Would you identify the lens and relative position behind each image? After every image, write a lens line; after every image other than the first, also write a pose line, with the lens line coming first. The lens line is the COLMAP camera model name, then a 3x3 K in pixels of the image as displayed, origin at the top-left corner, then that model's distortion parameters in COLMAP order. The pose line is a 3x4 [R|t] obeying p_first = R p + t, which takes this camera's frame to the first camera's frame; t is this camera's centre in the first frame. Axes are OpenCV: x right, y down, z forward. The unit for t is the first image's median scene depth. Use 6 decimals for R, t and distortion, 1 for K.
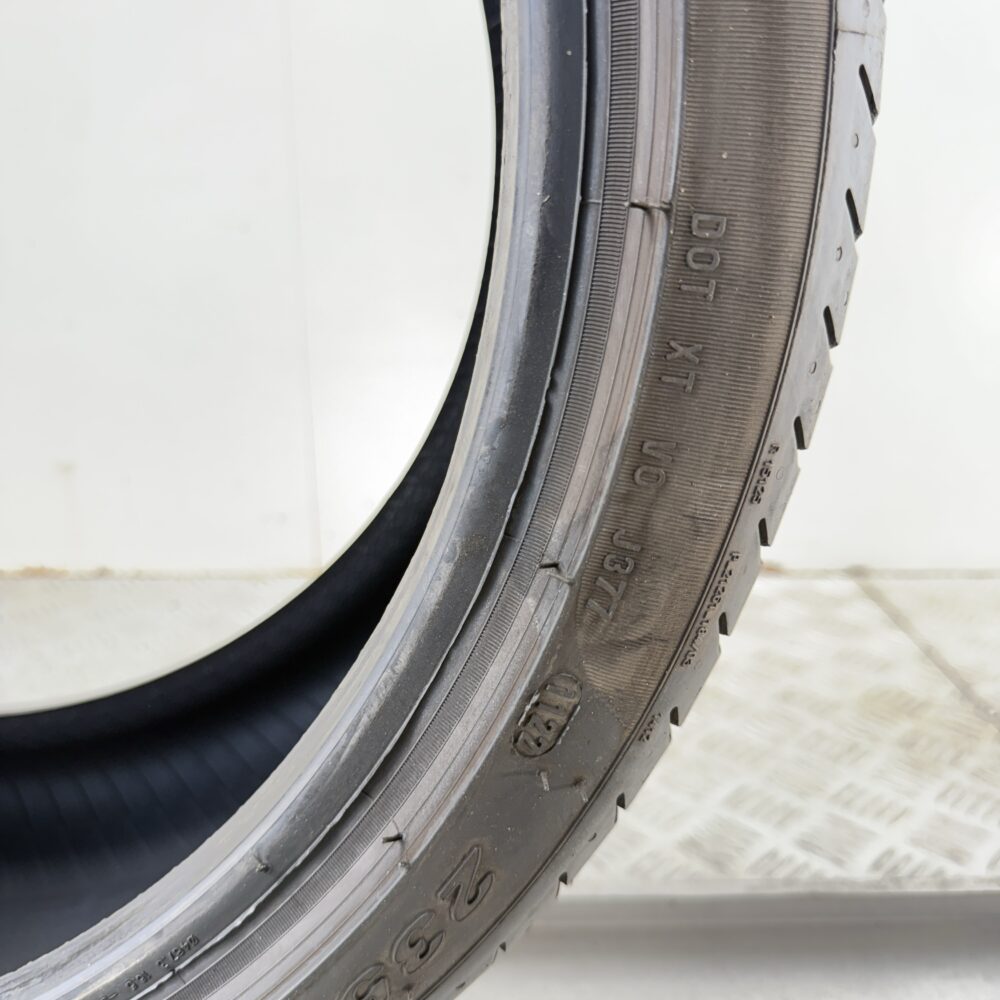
lens RADIAL K [[979.8, 0, 501.4], [0, 979.8, 557.2], [0, 0, 1]] dist [0.002838, -0.003967]
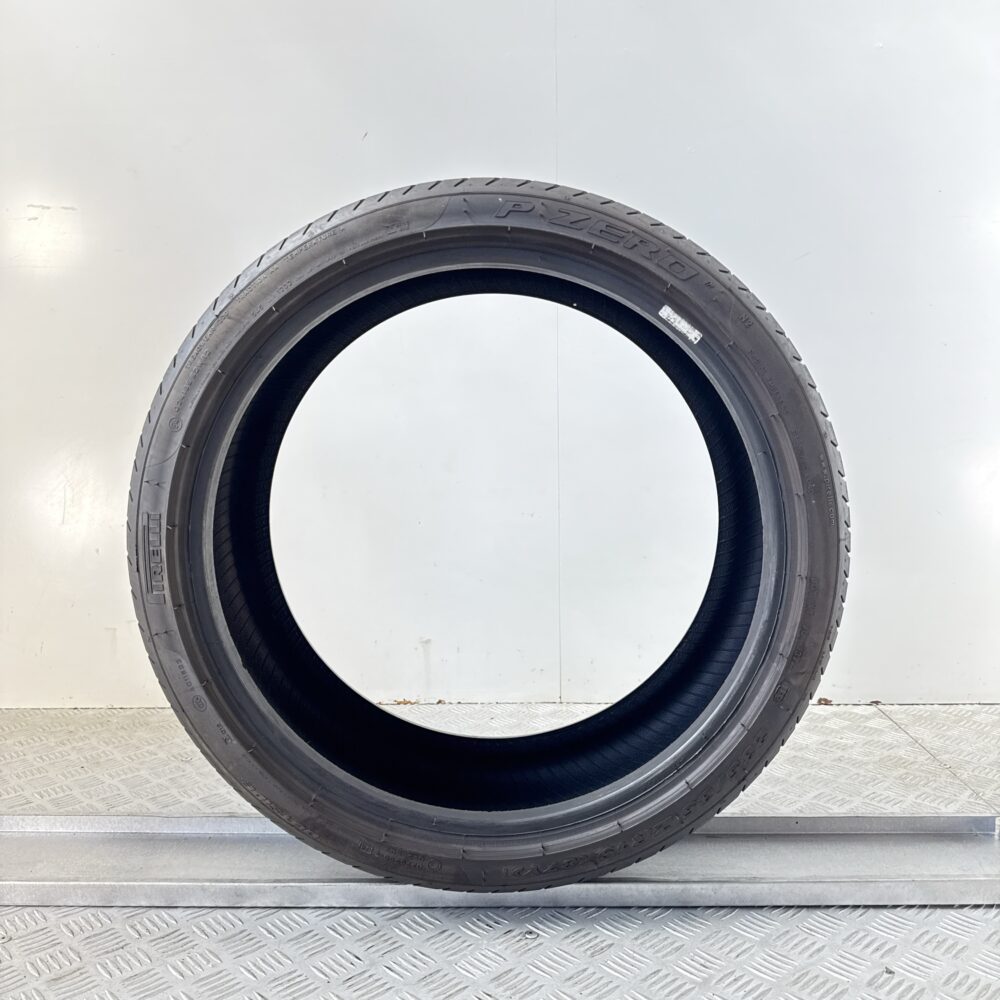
lens RADIAL K [[1014.4, 0, 500.0], [0, 1014.4, 500.0], [0, 0, 1]] dist [0.018459, -0.001638]
pose [[0.999793, -0.001812, -0.020272, -1.026312], [-0.003080, 0.971083, -0.238723, 0.394104], [0.020118, 0.238736, 0.970876, -3.305826]]
